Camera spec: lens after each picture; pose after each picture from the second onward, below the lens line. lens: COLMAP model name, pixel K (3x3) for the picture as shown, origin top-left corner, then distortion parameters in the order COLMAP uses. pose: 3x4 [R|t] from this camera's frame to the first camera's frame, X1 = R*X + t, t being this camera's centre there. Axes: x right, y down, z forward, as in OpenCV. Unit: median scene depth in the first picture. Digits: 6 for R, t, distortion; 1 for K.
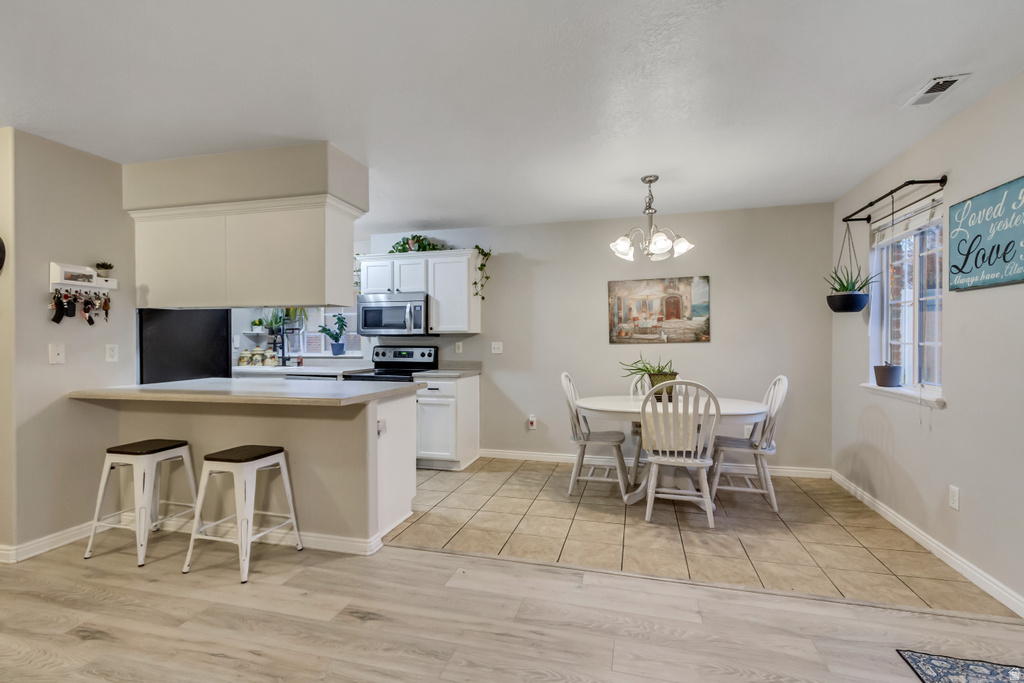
lens RADIAL K [[470.2, 0, 506.1], [0, 470.2, 344.2], [0, 0, 1]] dist [0.006414, -0.001184]
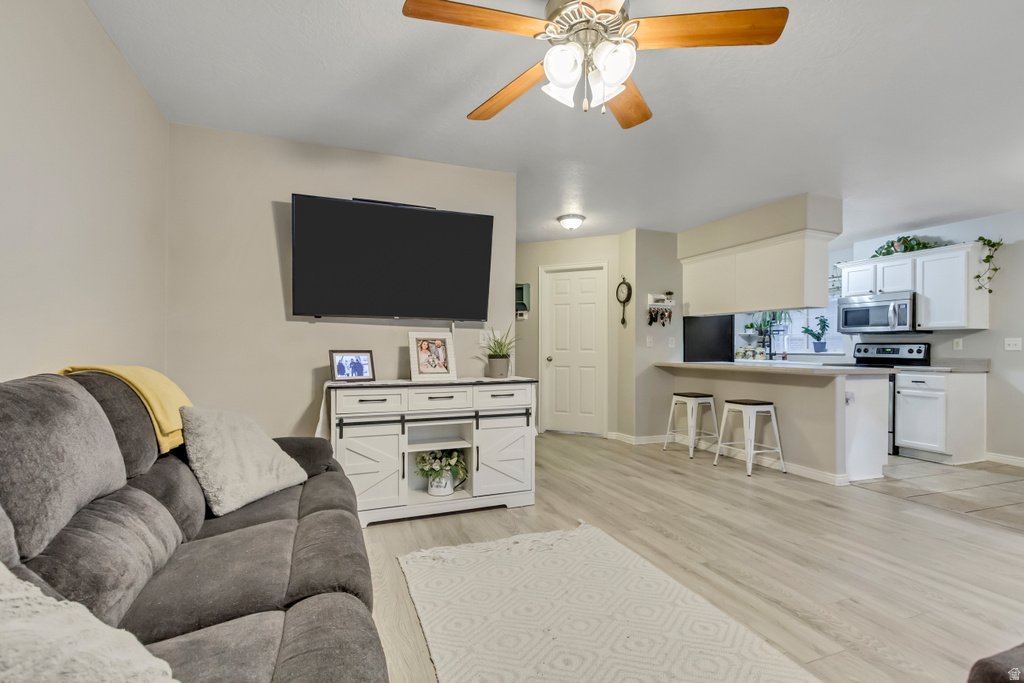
lens RADIAL K [[472.0, 0, 513.5], [0, 472.0, 345.4], [0, 0, 1]] dist [0.003067, -0.000306]
pose [[0.595993, 0.003133, -0.802984, 0.155813], [-0.017218, 0.999812, -0.008879, 0.038967], [0.802805, 0.019117, 0.595935, -0.362778]]
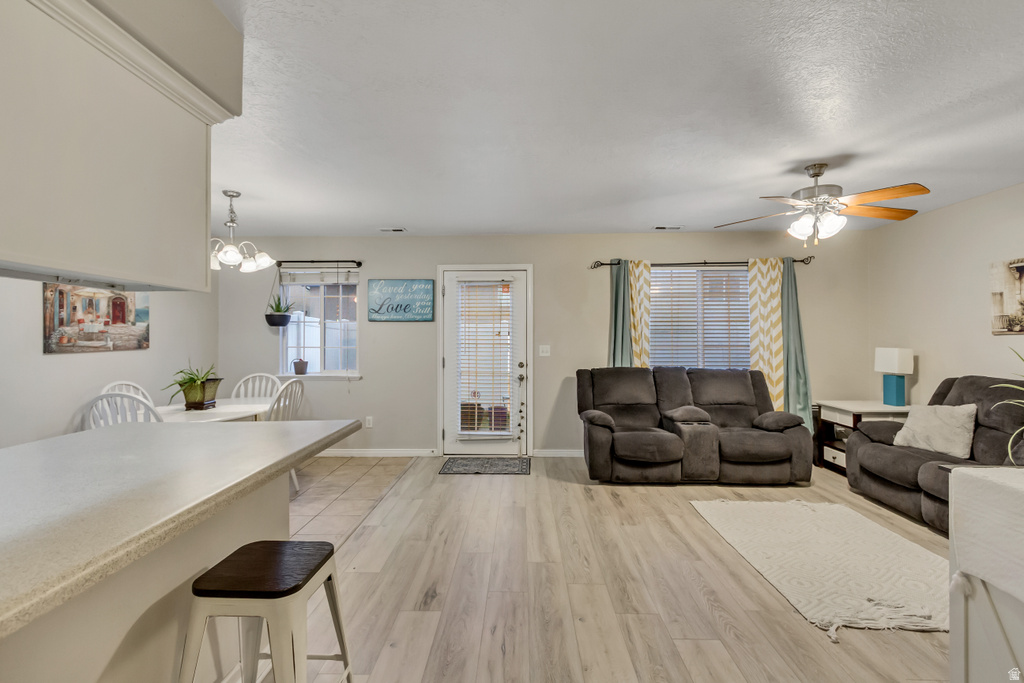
lens RADIAL K [[480.4, 0, 512.0], [0, 480.4, 341.5], [0, 0, 1]] dist [0.005611, -0.000185]
pose [[-0.245239, -0.001412, 0.969462, -0.685042], [0.013230, 0.999901, 0.004804, -0.014508], [-0.969372, 0.014004, -0.245196, 0.511244]]
